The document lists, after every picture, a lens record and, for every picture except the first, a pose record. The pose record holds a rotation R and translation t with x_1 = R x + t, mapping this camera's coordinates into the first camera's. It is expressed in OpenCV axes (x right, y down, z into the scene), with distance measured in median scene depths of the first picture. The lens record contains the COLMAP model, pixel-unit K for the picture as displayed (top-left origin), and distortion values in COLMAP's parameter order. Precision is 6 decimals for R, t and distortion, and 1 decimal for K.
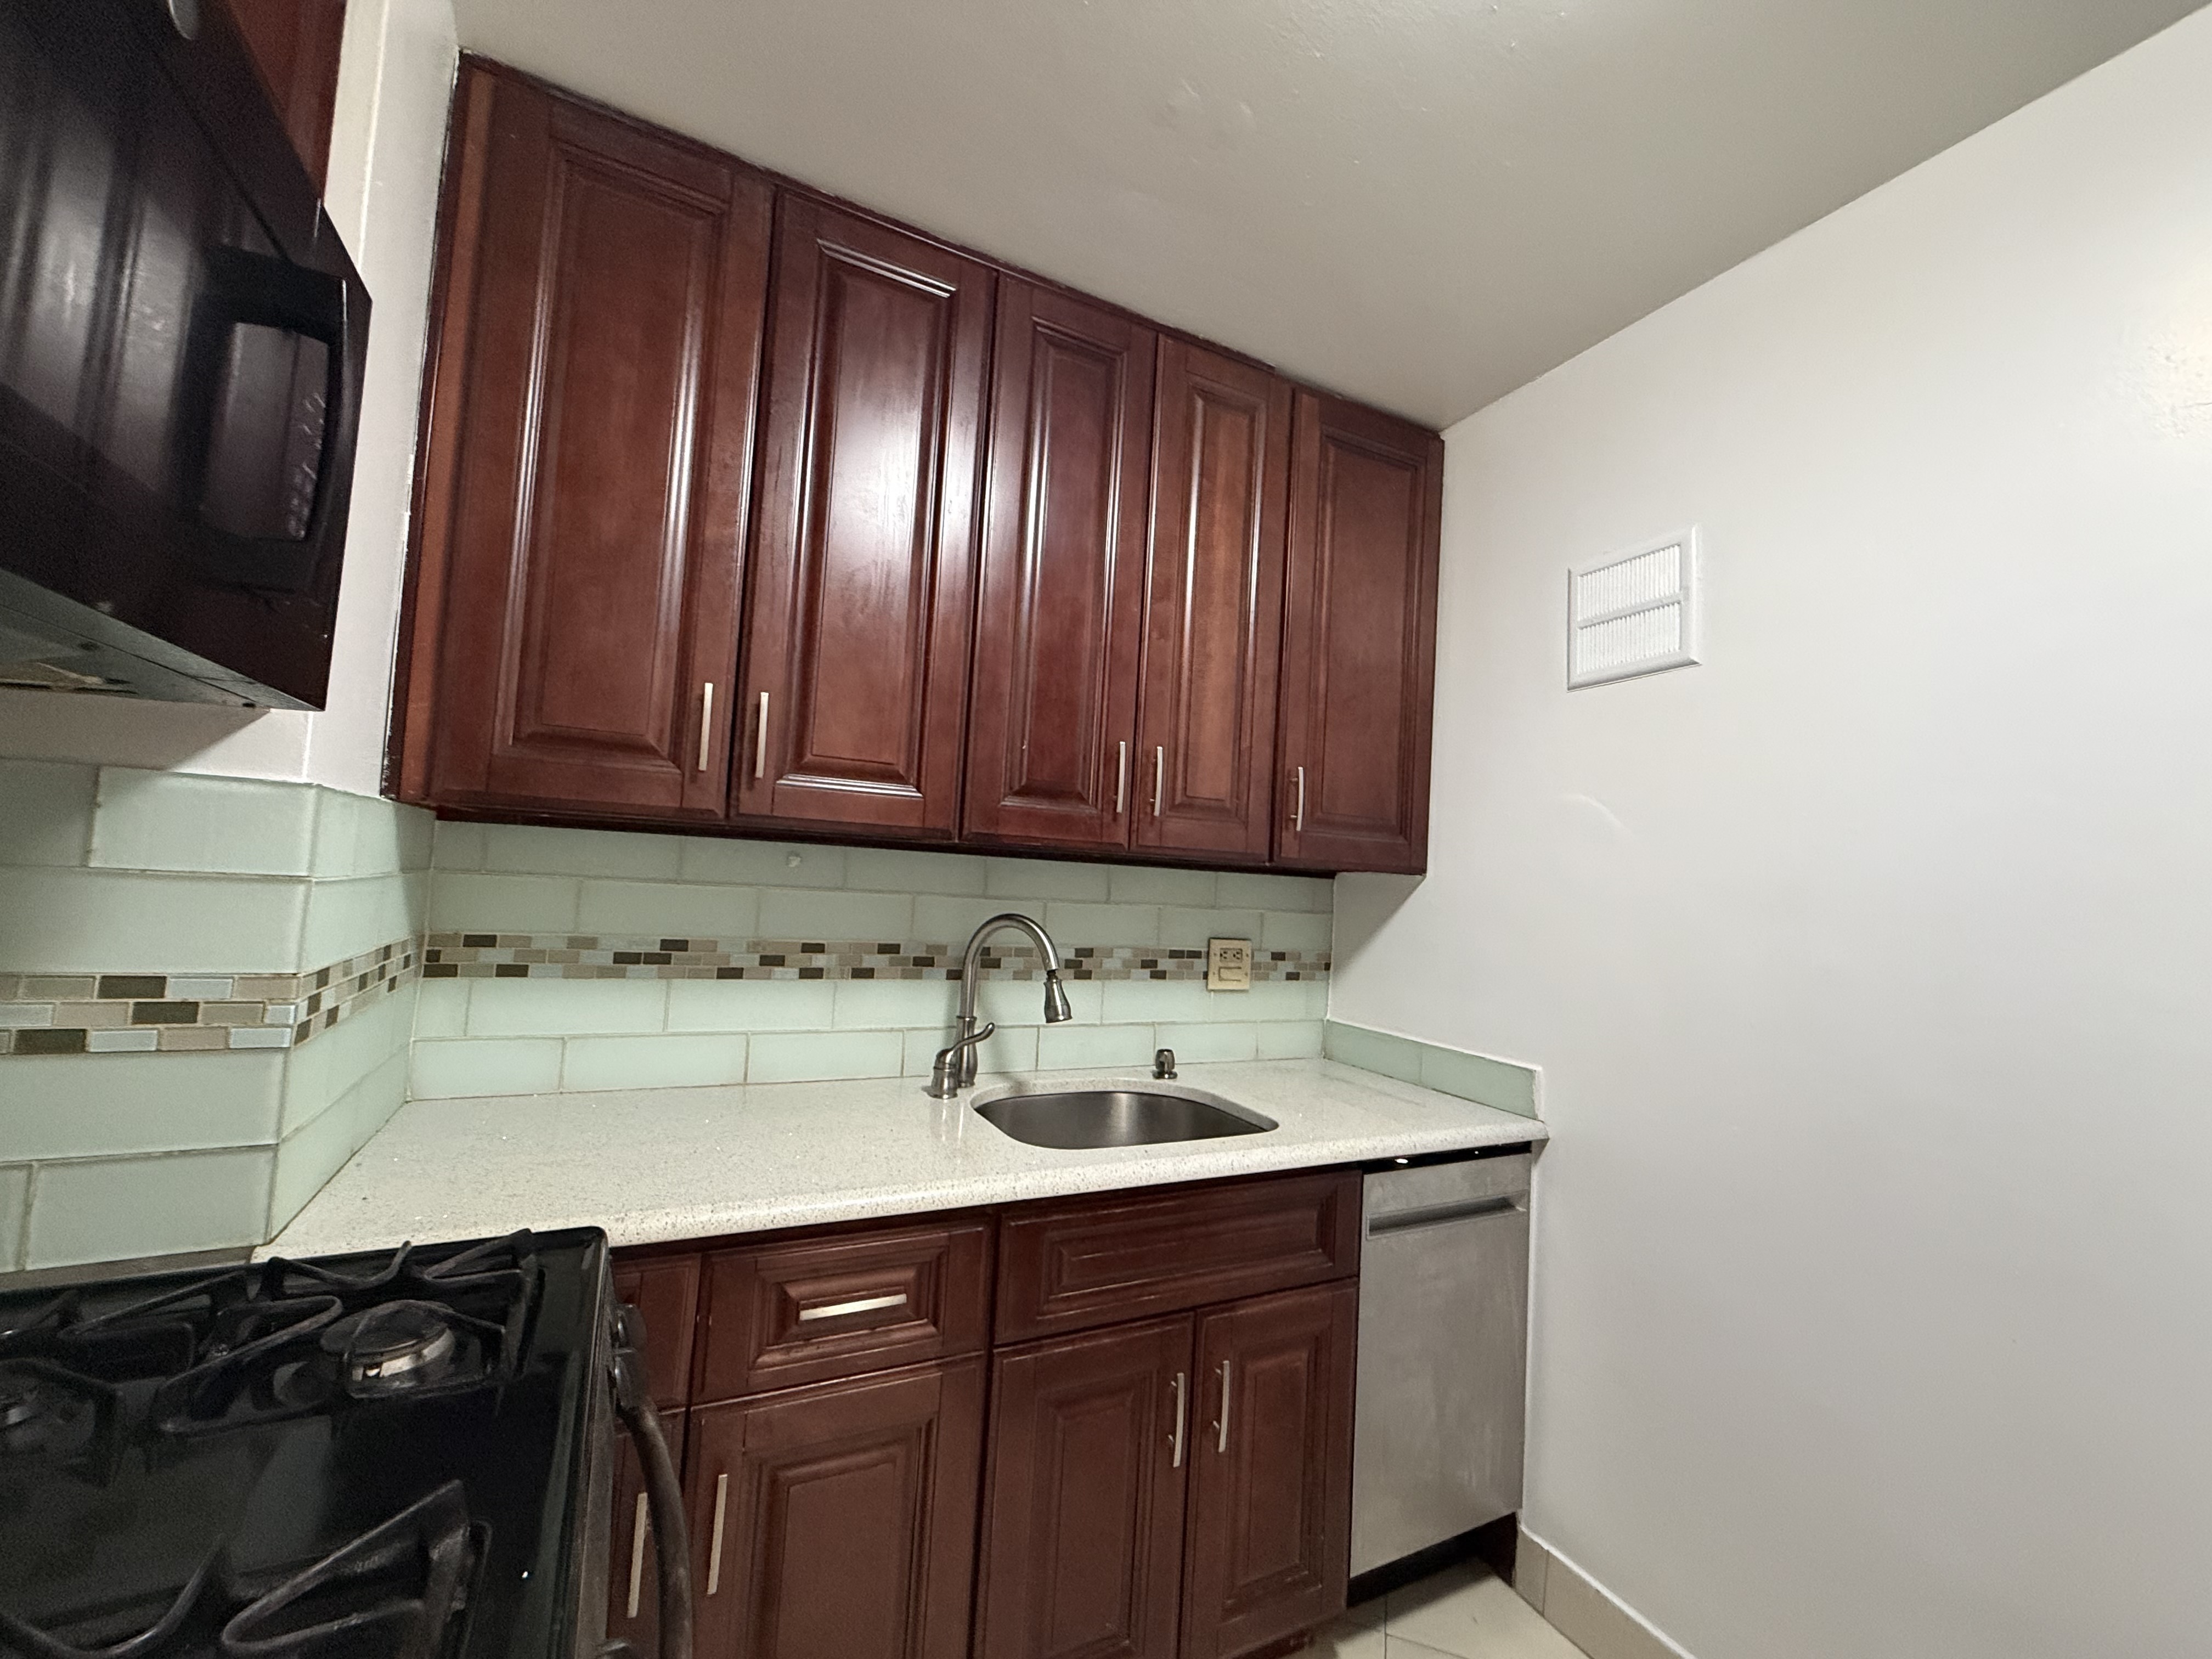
lens RADIAL K [[892.1, 0, 1106.0], [0, 892.1, 829.5], [0, 0, 1]] dist [0.001775, -0.000543]
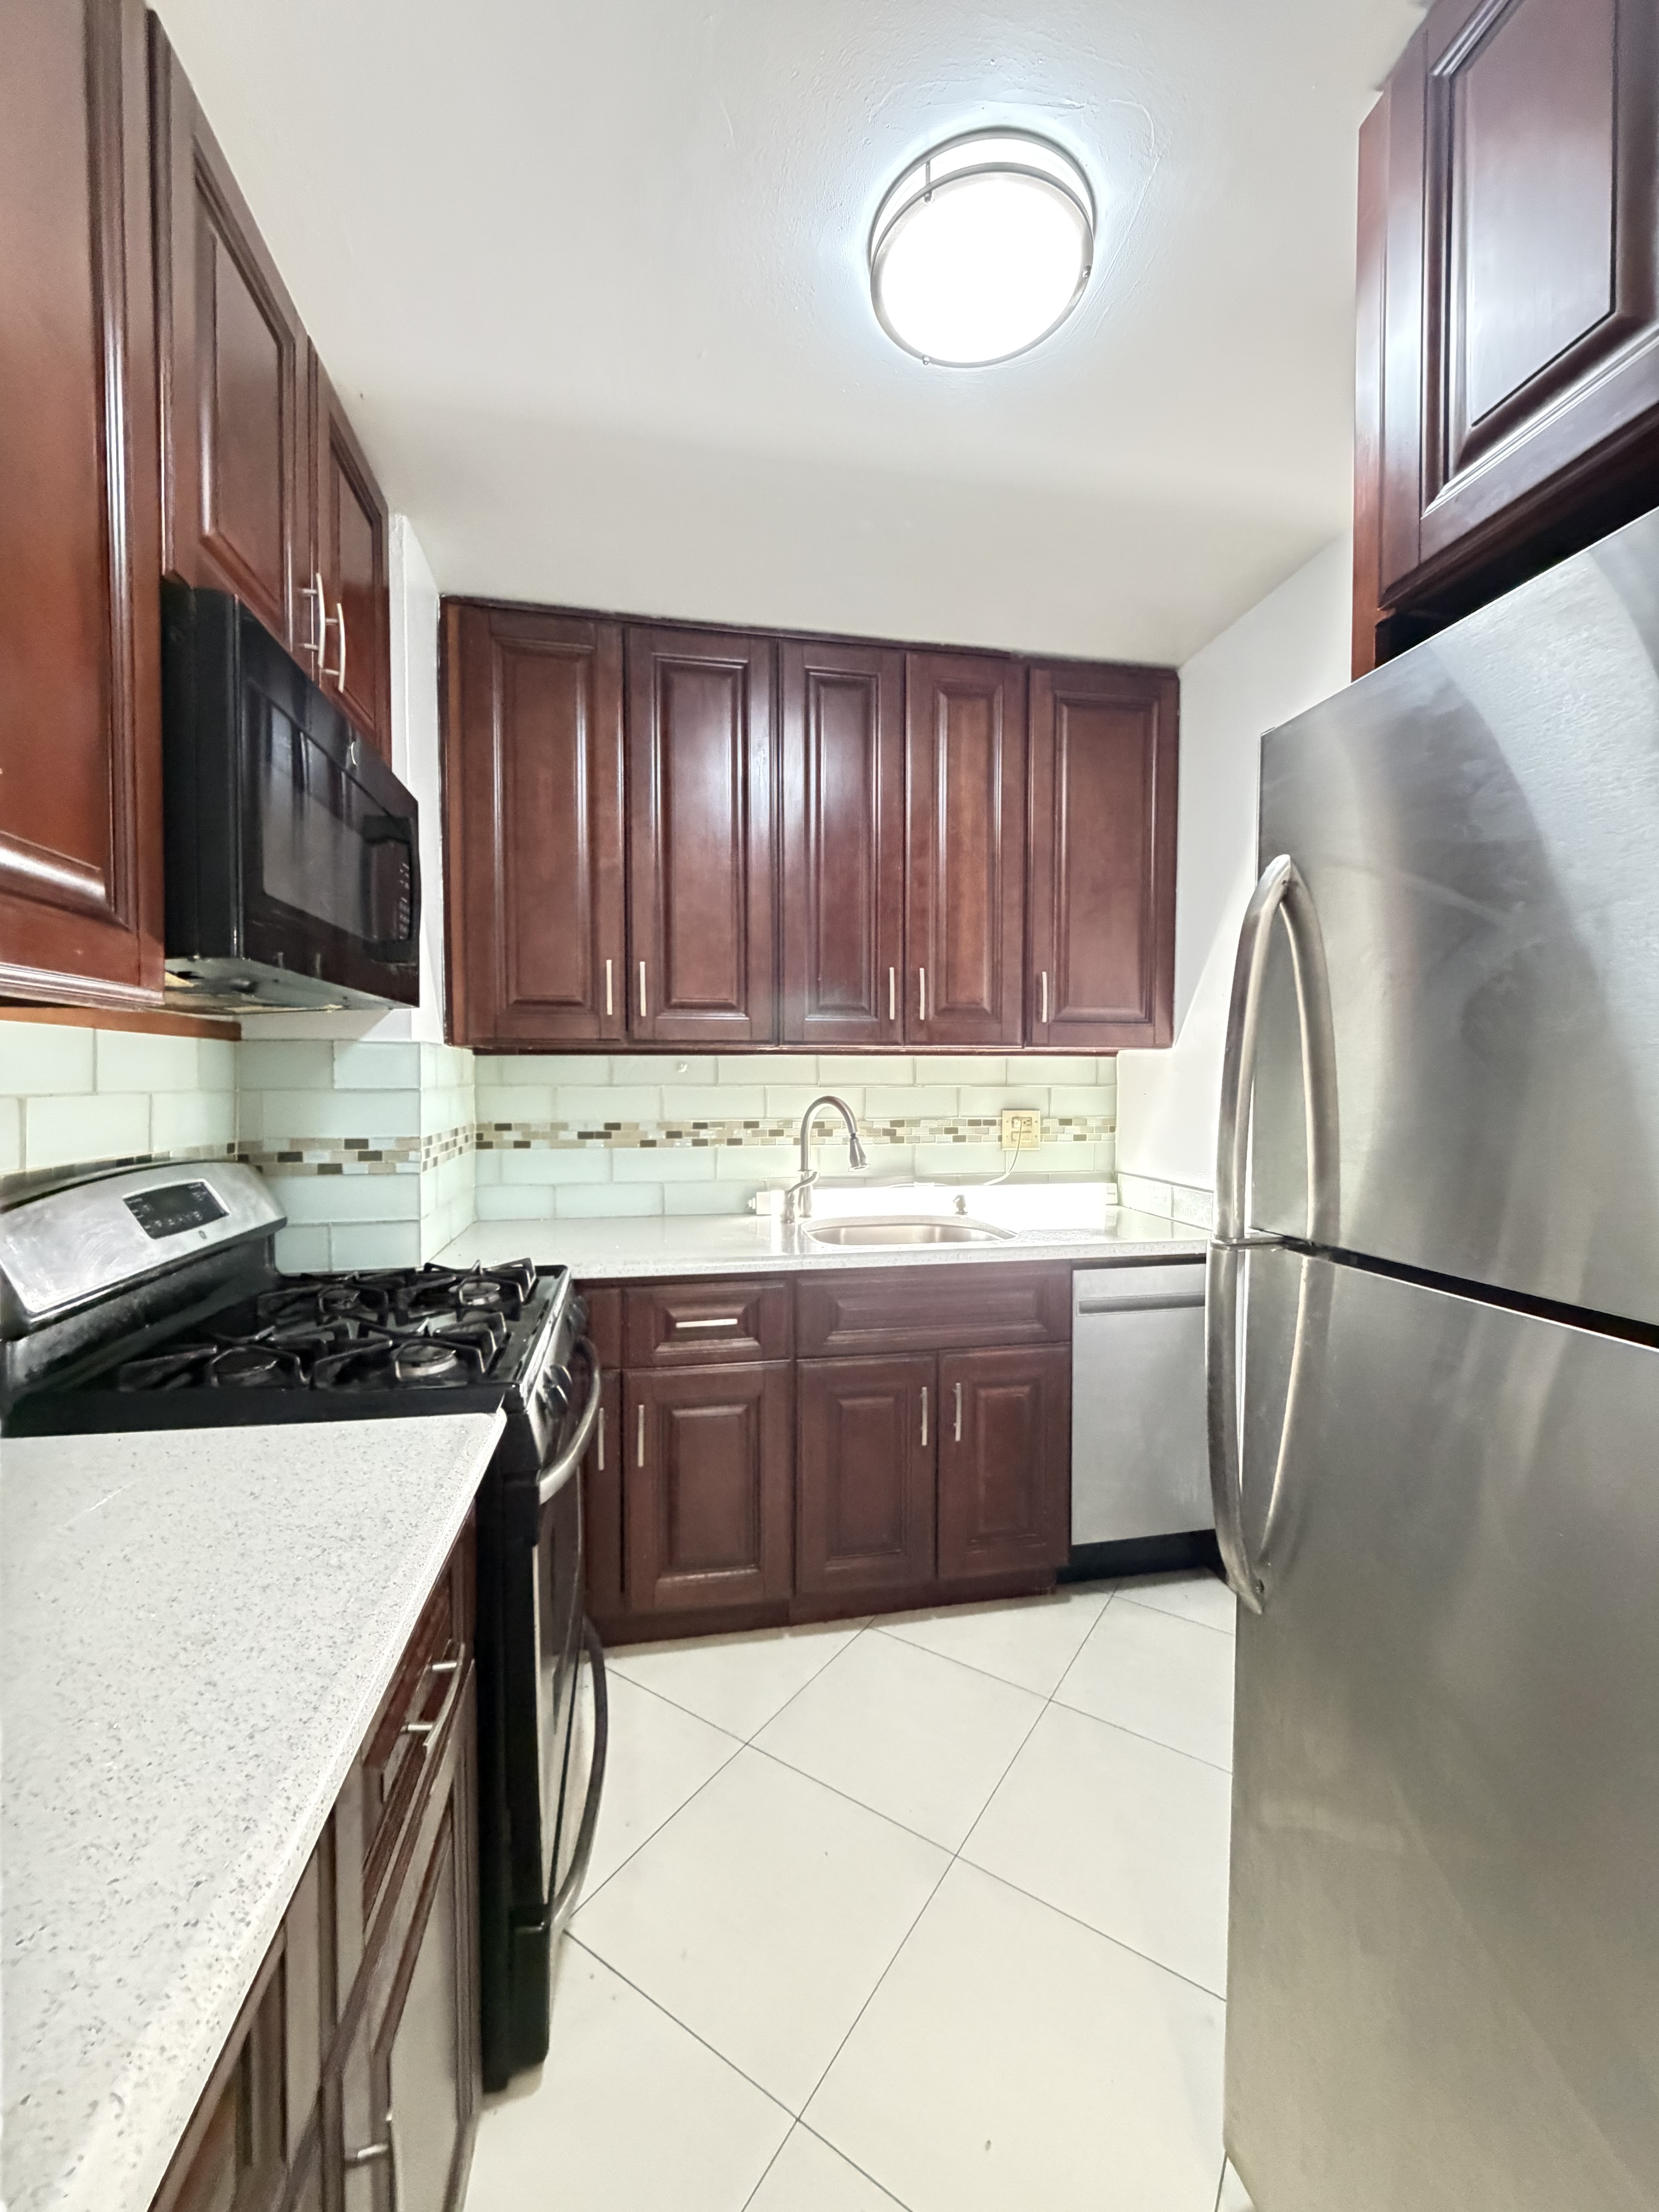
lens RADIAL K [[892.1, 0, 829.5], [0, 892.1, 1096.1], [0, 0, 1]] dist [0.001775, -0.000543]
pose [[0.961476, -0.049910, -0.270320, 0.288695], [0.070658, 0.995209, 0.067569, -0.000552], [0.265653, -0.084066, 0.960397, -0.368623]]
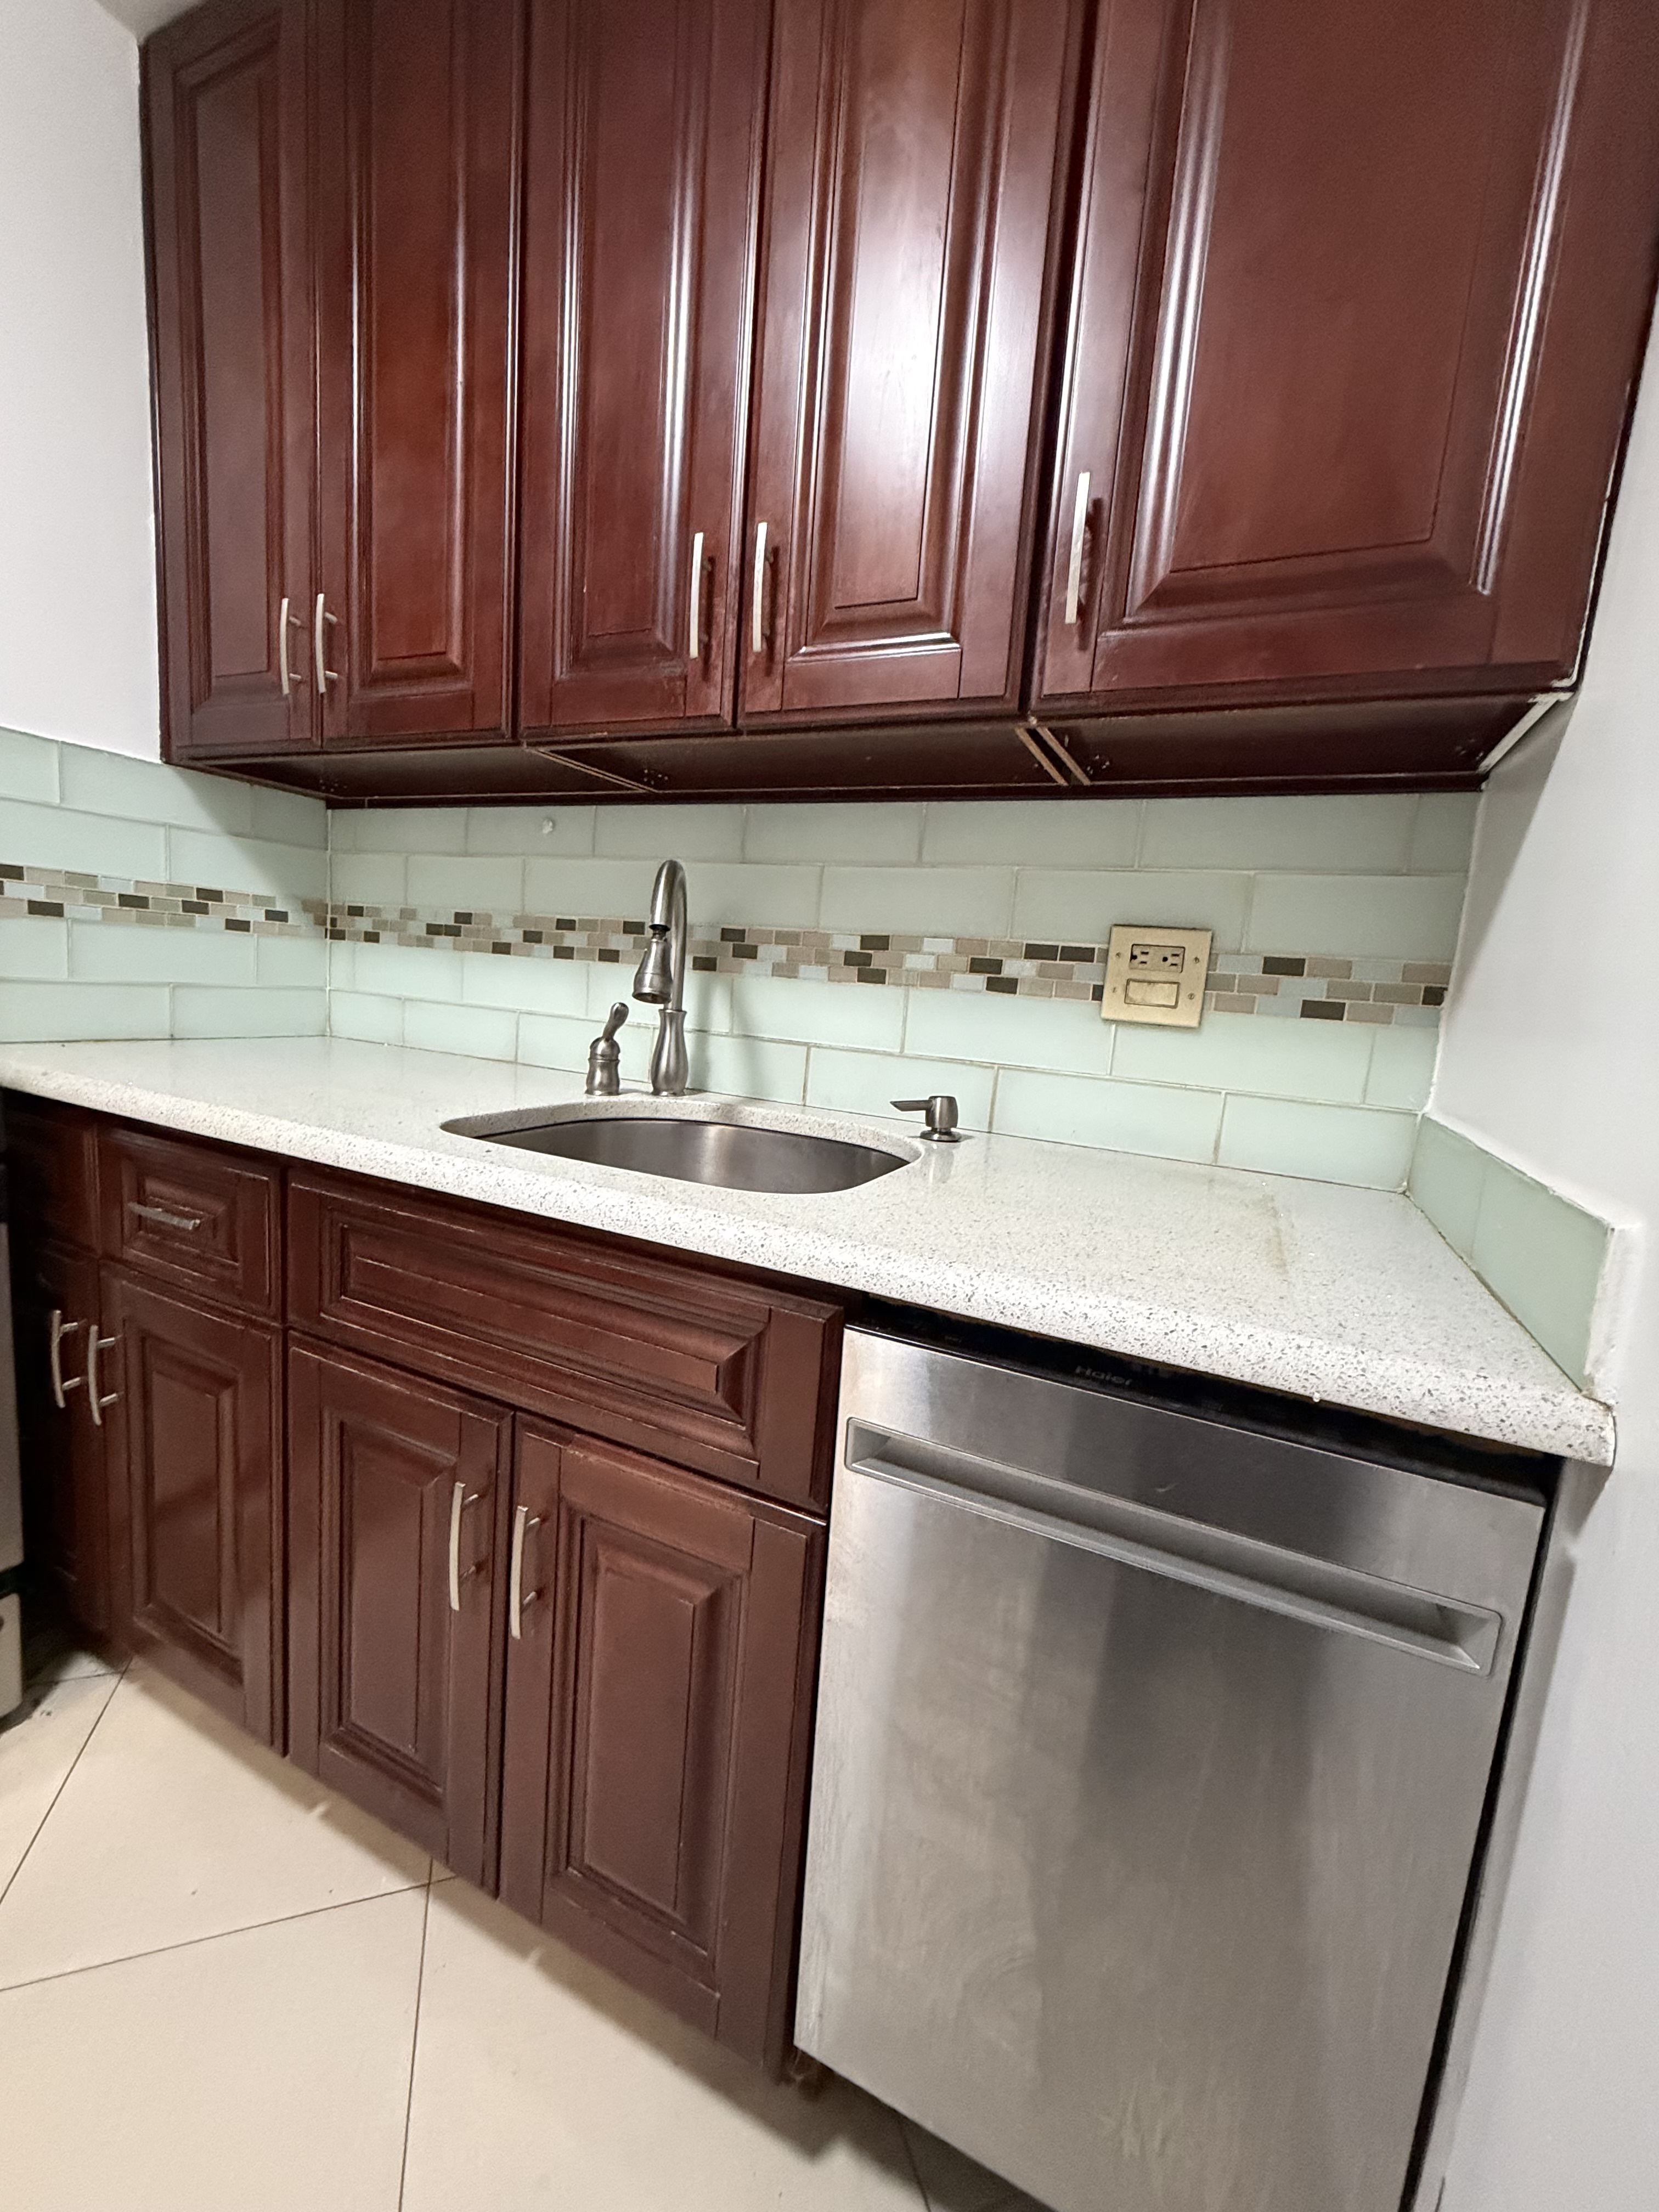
lens RADIAL K [[892.1, 0, 829.5], [0, 892.1, 1096.1], [0, 0, 1]] dist [0.001775, -0.000543]
pose [[0.608938, 0.092119, -0.787850, 0.581040], [0.005609, 0.992709, 0.120407, 0.204615], [0.793198, -0.077740, 0.603982, 0.675390]]
